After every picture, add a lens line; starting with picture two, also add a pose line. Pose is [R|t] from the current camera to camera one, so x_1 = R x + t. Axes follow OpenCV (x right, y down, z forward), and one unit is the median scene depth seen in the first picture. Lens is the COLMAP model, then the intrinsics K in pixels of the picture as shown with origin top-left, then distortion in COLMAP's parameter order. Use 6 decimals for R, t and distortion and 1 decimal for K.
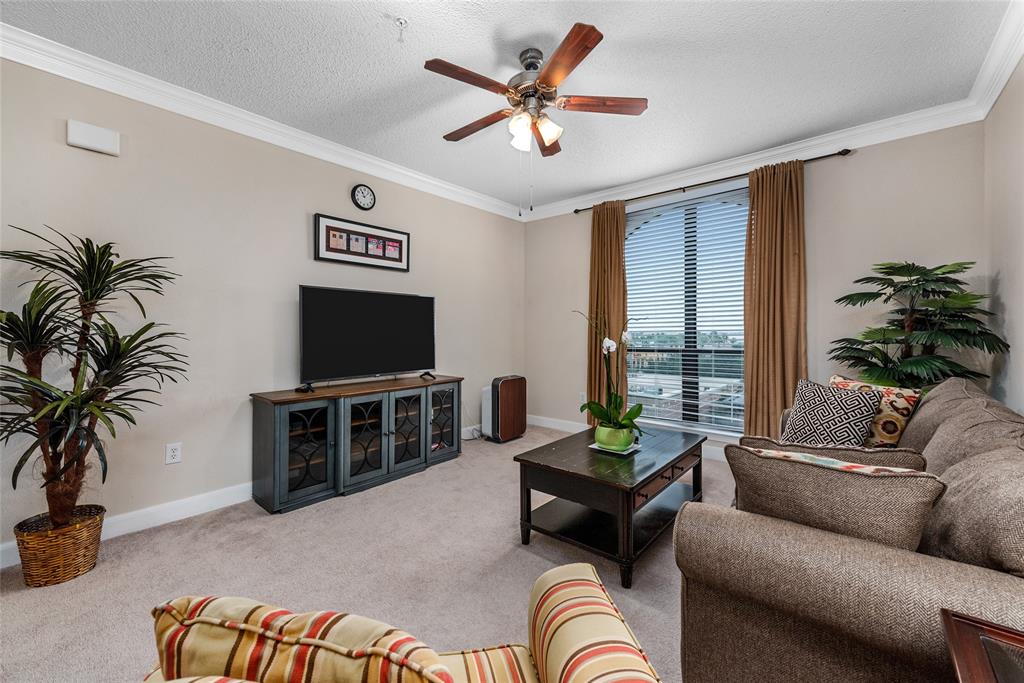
lens RADIAL K [[402.0, 0, 515.1], [0, 402.0, 338.8], [0, 0, 1]] dist [0.003461, -0.001044]
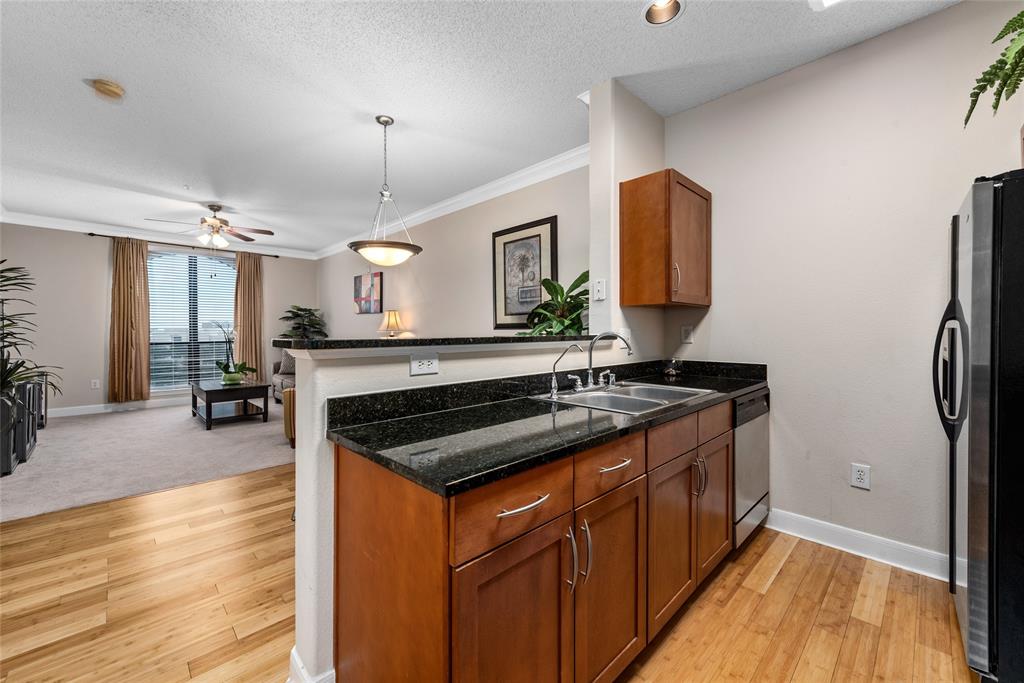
lens RADIAL K [[402.0, 0, 509.1], [0, 402.0, 330.7], [0, 0, 1]] dist [0.003461, -0.001044]
pose [[0.086803, -0.004029, 0.996217, -1.147588], [0.012955, 0.999912, 0.002915, -0.006767], [-0.996141, 0.012653, 0.086847, -0.462928]]
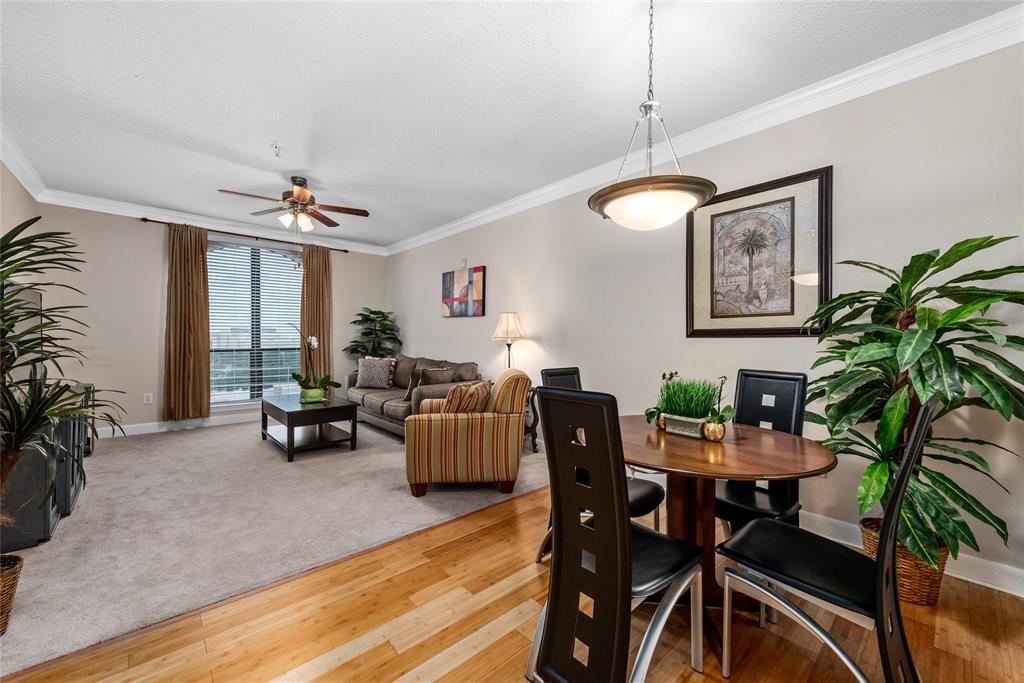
lens RADIAL K [[402.0, 0, 512.9], [0, 402.0, 340.0], [0, 0, 1]] dist [0.003461, -0.001044]
pose [[0.128836, -0.008026, 0.991633, -0.894873], [0.005254, 0.999959, 0.007411, -0.009952], [-0.991652, 0.004256, 0.128873, -0.097695]]
